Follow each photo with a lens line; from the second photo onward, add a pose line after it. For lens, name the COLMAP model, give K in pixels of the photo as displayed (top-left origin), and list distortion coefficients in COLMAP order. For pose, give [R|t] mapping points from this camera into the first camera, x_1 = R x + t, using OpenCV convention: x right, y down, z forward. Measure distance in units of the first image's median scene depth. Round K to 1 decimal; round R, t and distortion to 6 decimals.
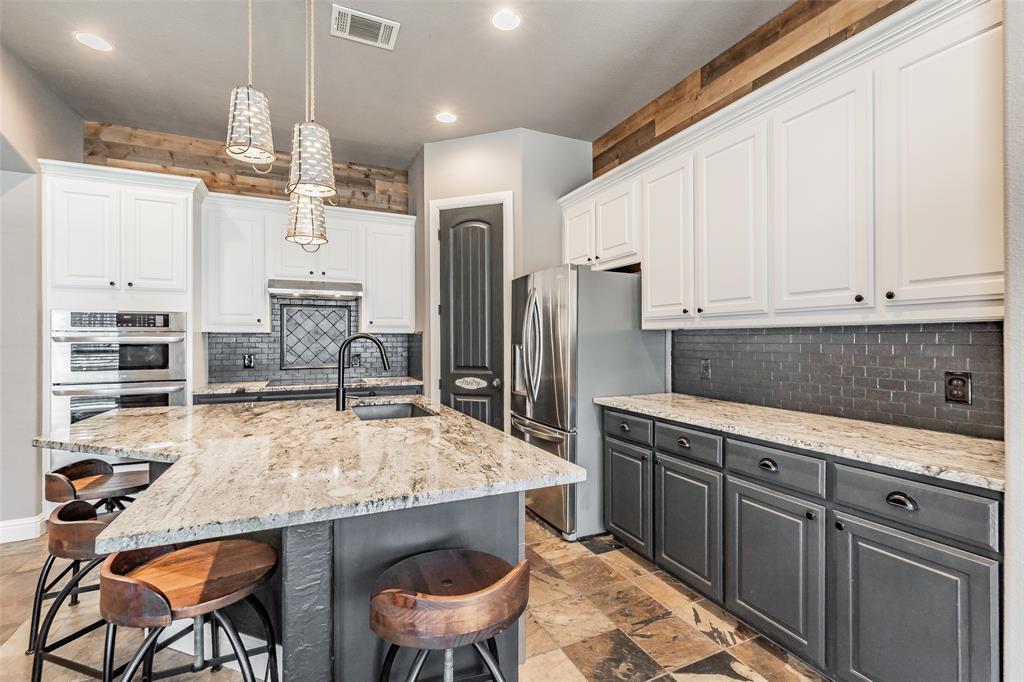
lens RADIAL K [[456.9, 0, 519.4], [0, 456.9, 342.4], [0, 0, 1]] dist [-0.000509, -0.000238]
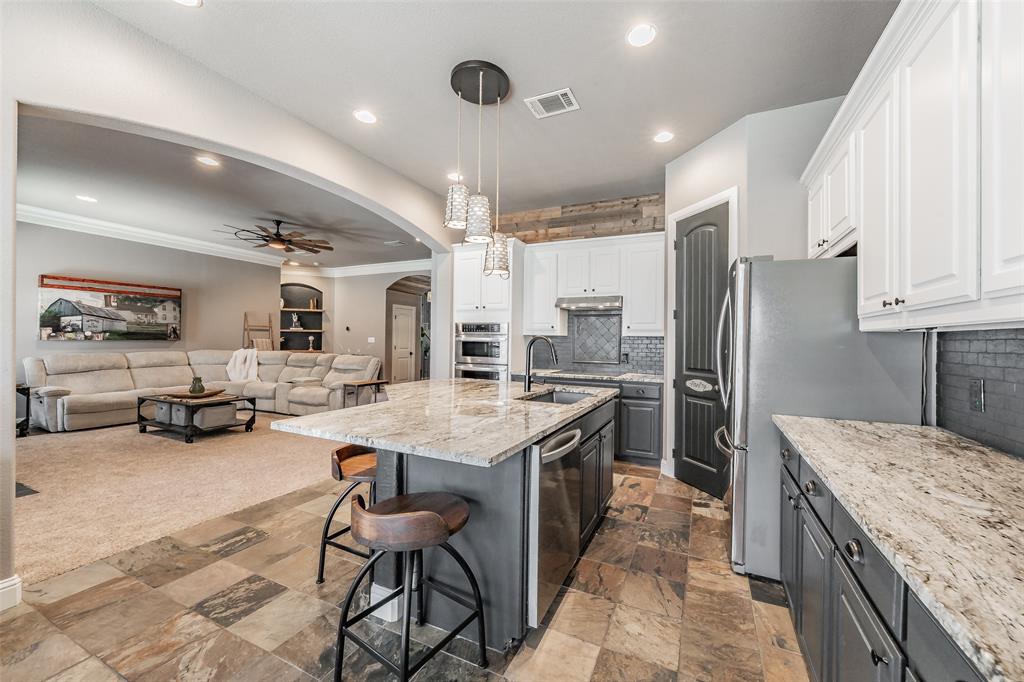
lens RADIAL K [[387.6, 0, 530.2], [0, 387.6, 341.3], [0, 0, 1]] dist [-0.000983, -0.000012]
pose [[0.648687, 0.012326, -0.760955, 0.320936], [-0.019379, 0.999812, -0.000324, -0.001746], [0.760808, 0.014957, 0.648804, 0.159393]]
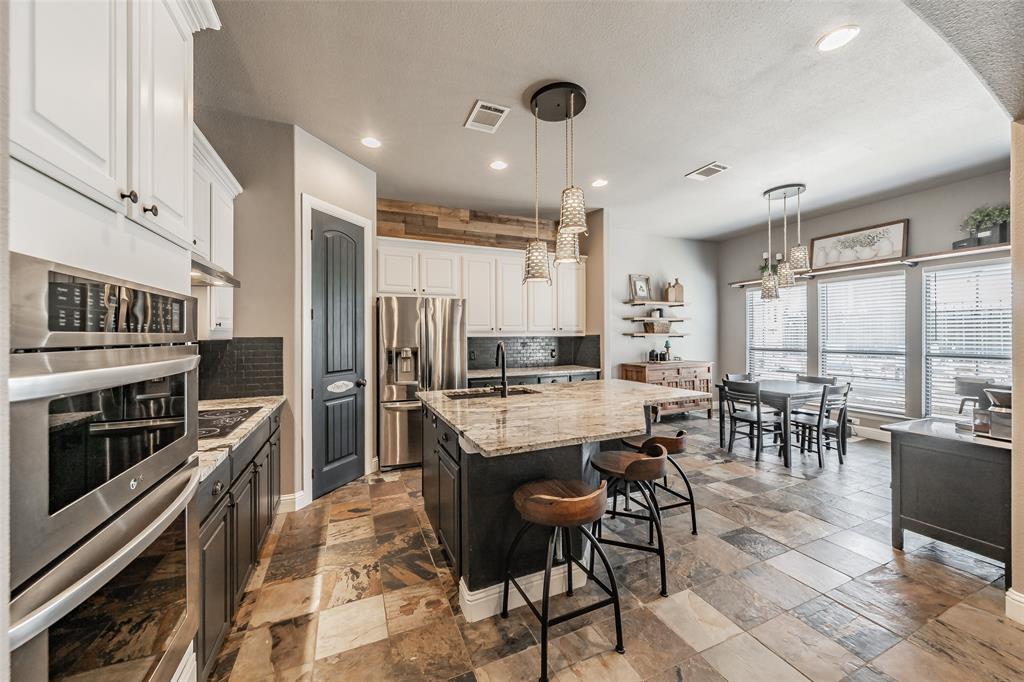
lens RADIAL K [[357.9, 0, 505.3], [0, 357.9, 334.3], [0, 0, 1]] dist [-0.002894, -0.000287]
pose [[0.035129, 0.000837, 0.999382, -0.954234], [0.004363, 0.999990, -0.000991, -0.029901], [-0.999373, 0.004395, 0.035125, 0.620074]]
